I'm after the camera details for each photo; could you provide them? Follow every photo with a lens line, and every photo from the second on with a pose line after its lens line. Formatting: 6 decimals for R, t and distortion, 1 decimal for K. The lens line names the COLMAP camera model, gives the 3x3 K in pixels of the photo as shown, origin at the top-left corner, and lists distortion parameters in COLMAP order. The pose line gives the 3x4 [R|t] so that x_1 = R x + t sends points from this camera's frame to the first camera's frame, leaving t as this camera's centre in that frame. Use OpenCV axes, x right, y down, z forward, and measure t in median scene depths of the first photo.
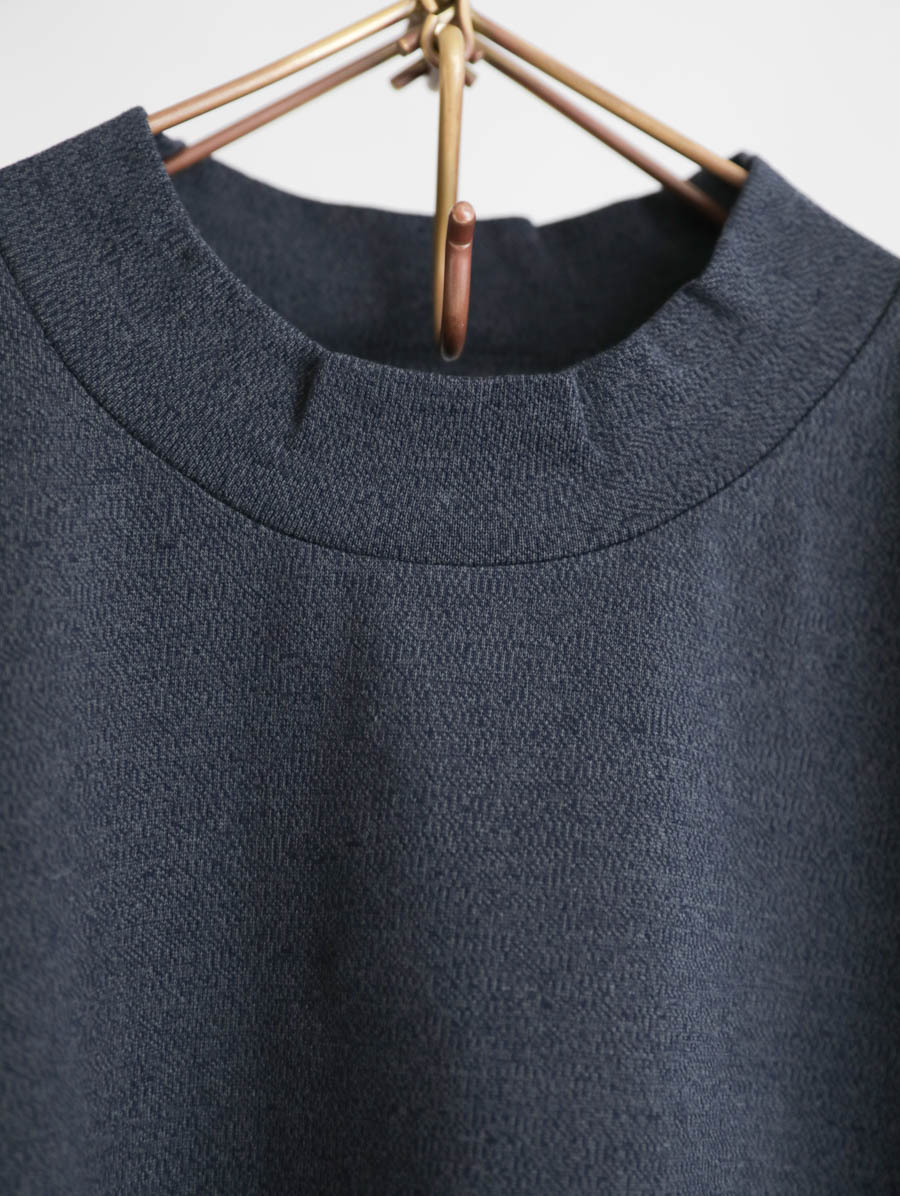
lens RADIAL K [[1661.1, 0, 450.0], [0, 1661.1, 598.0], [0, 0, 1]] dist [0.023803, 0.068305]
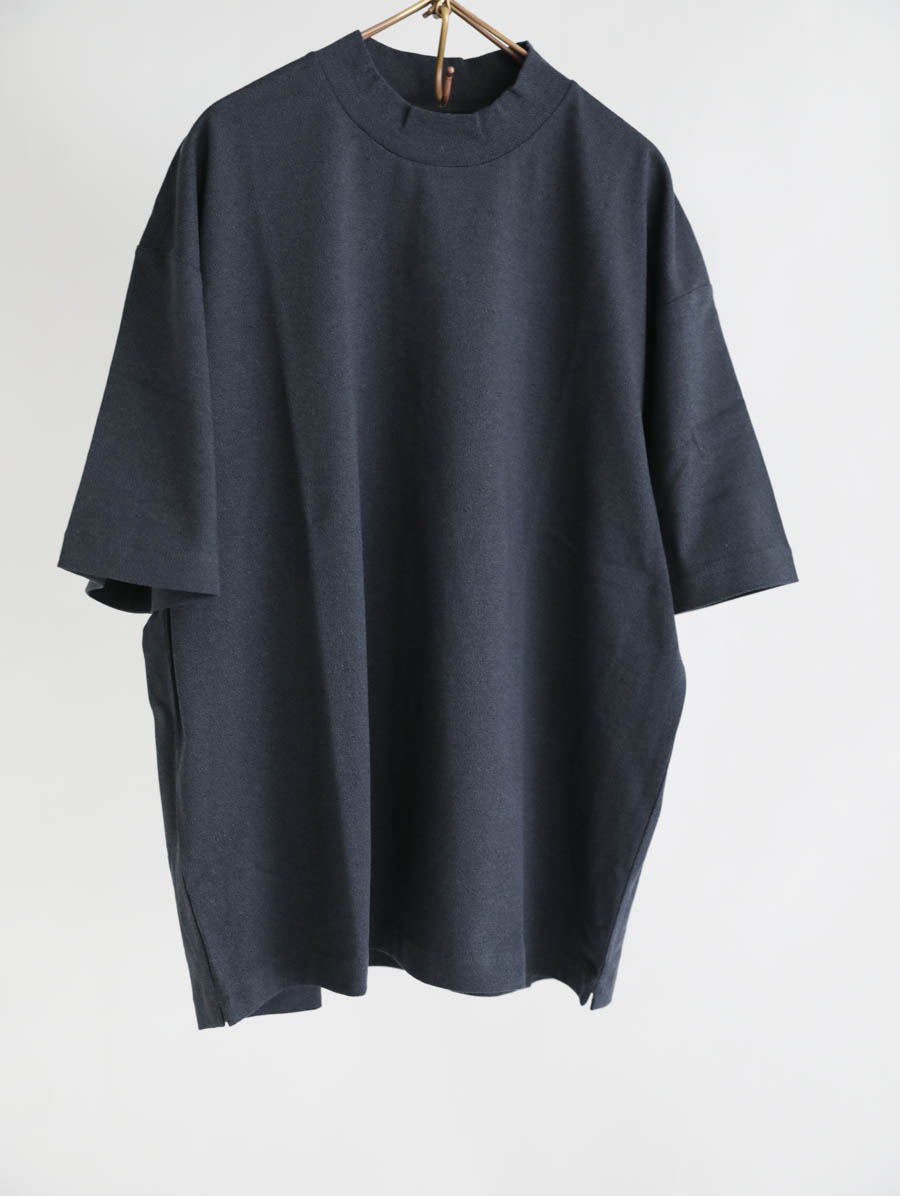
lens RADIAL K [[1661.1, 0, 450.0], [0, 1661.1, 598.0], [0, 0, 1]] dist [0.023803, 0.068305]
pose [[0.994197, 0.002906, 0.107540, -0.376538], [-0.027376, 0.973560, 0.226787, 0.073856], [-0.104037, -0.228415, 0.967989, -2.780554]]
